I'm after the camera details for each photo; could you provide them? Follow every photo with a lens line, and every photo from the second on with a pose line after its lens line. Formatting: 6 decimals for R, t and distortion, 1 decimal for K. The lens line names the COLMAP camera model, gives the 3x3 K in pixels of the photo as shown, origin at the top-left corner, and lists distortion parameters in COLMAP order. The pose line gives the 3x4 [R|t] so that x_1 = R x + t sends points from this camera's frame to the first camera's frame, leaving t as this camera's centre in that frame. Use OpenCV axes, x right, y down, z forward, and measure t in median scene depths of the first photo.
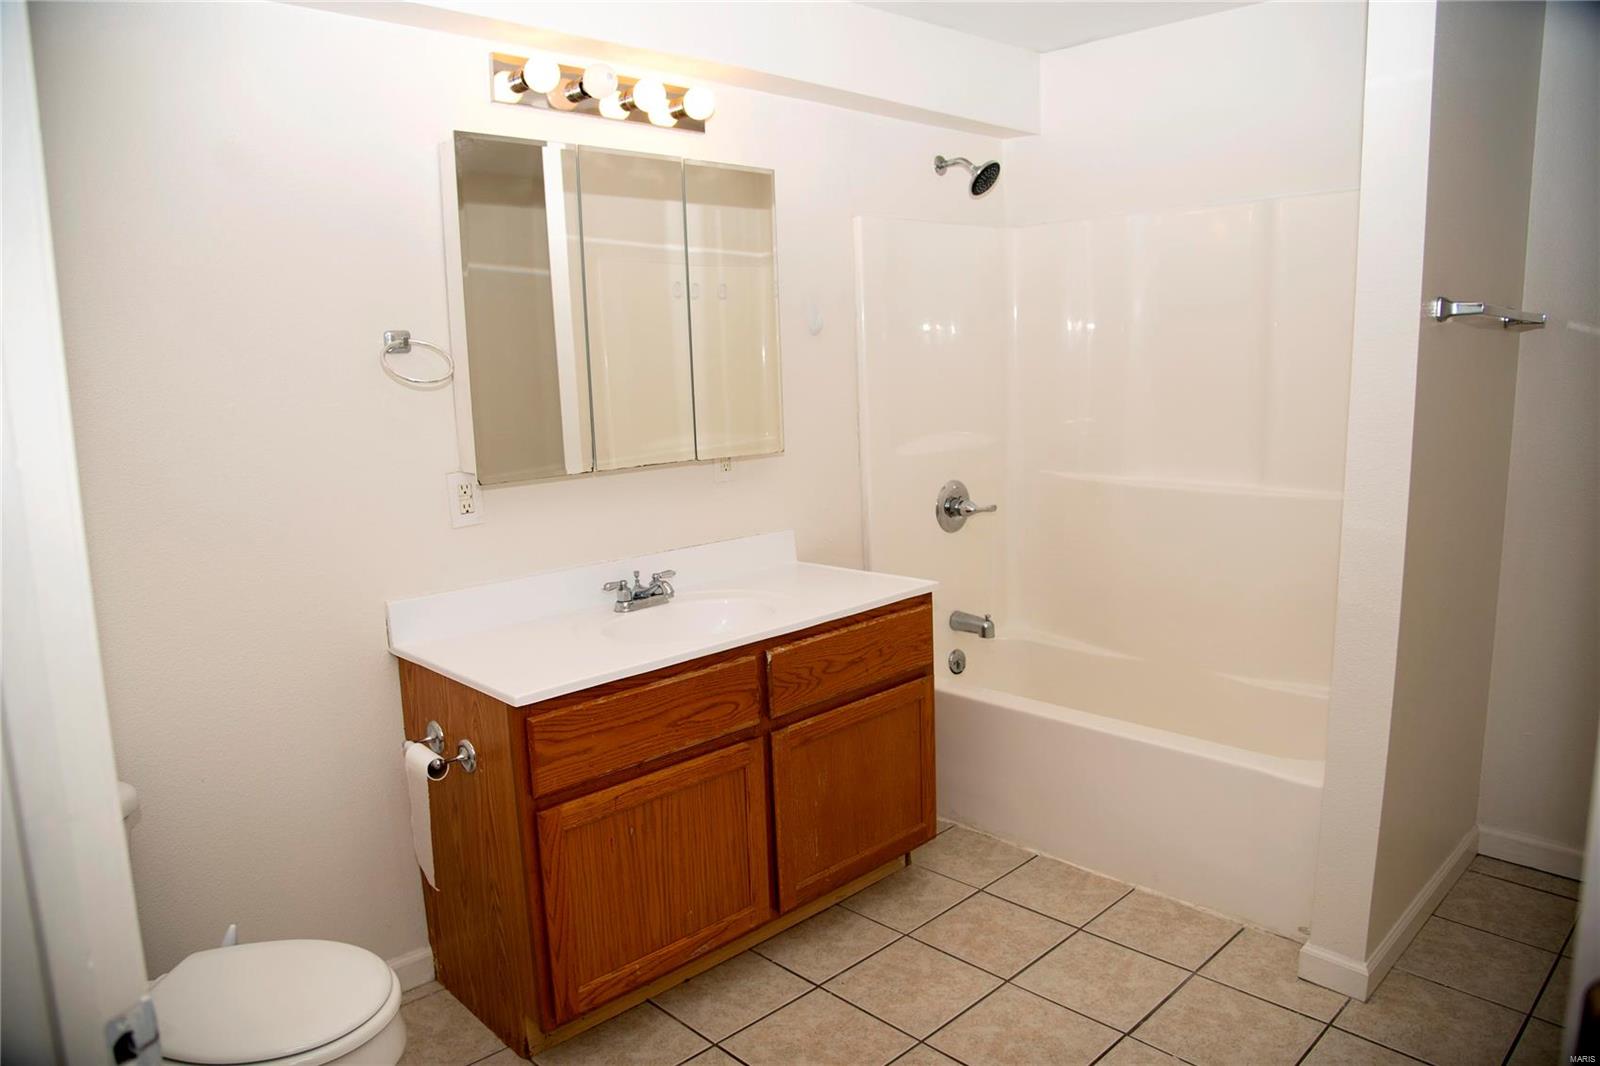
lens RADIAL K [[1090.1, 0, 790.9], [0, 1090.1, 528.5], [0, 0, 1]] dist [-0.114962, 0.054301]
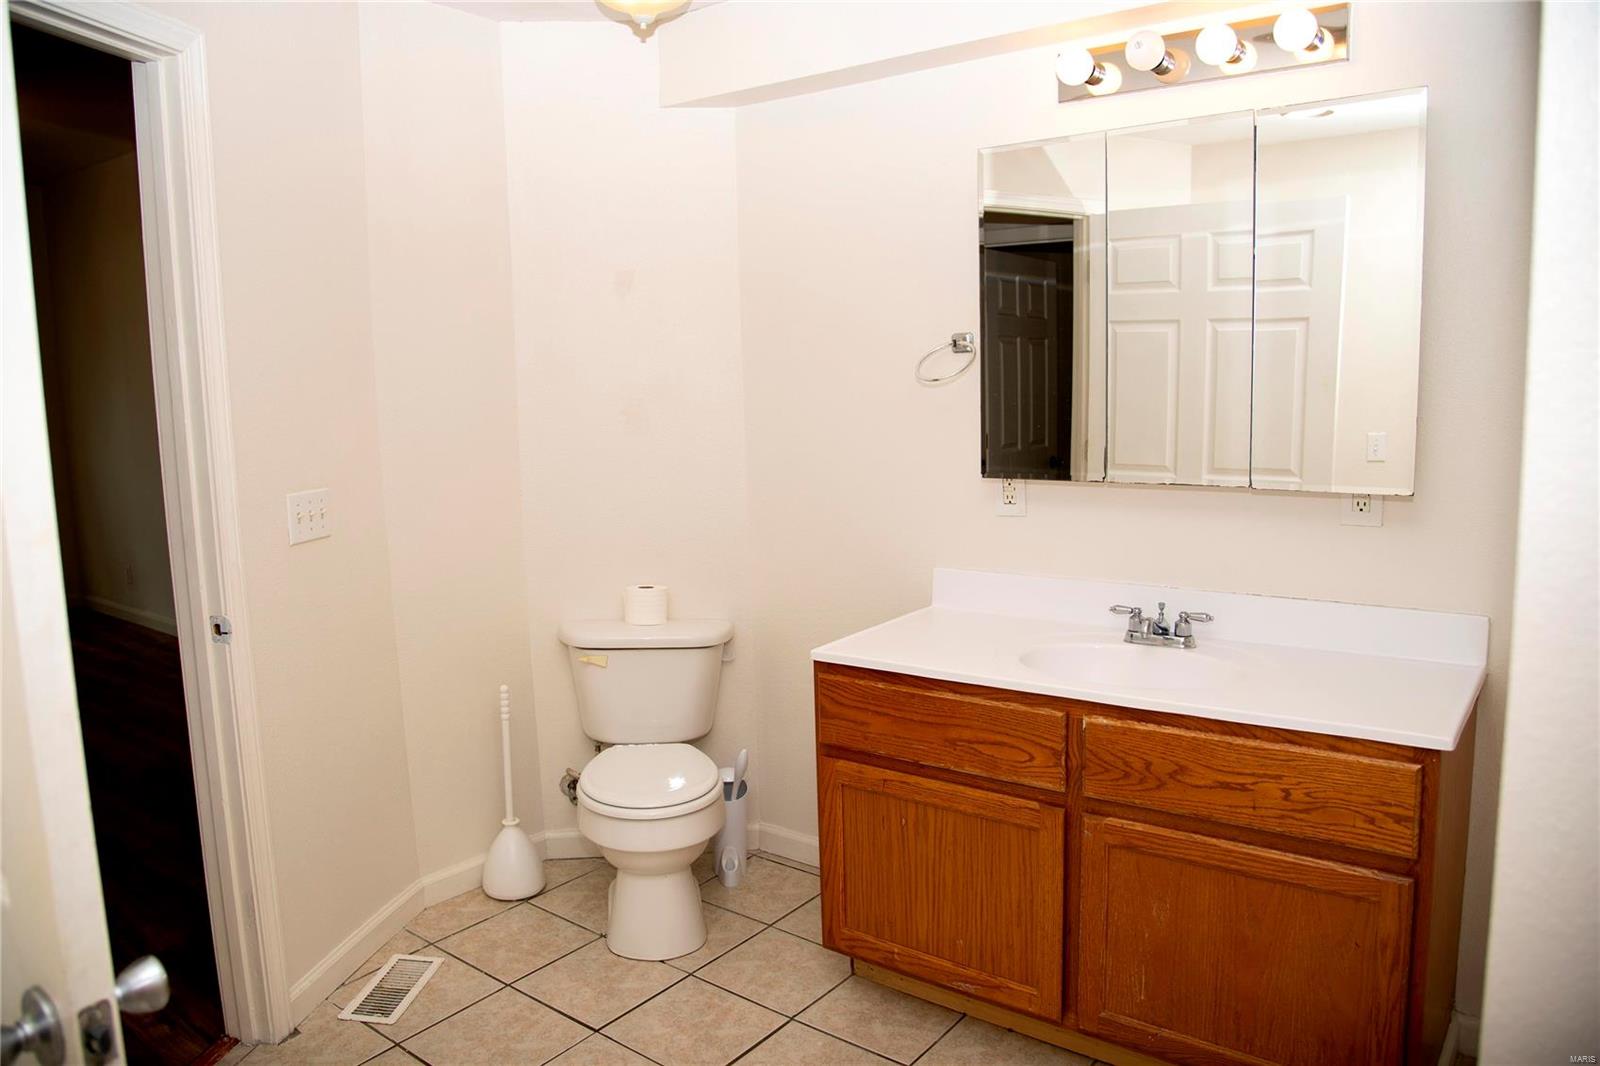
lens RADIAL K [[1090.1, 0, 790.9], [0, 1090.1, 528.5], [0, 0, 1]] dist [-0.114962, 0.054301]
pose [[0.164358, 0.159537, -0.973414, 0.731875], [-0.131074, 0.981615, 0.138749, -0.114347], [0.977653, 0.104784, 0.182248, 0.621603]]
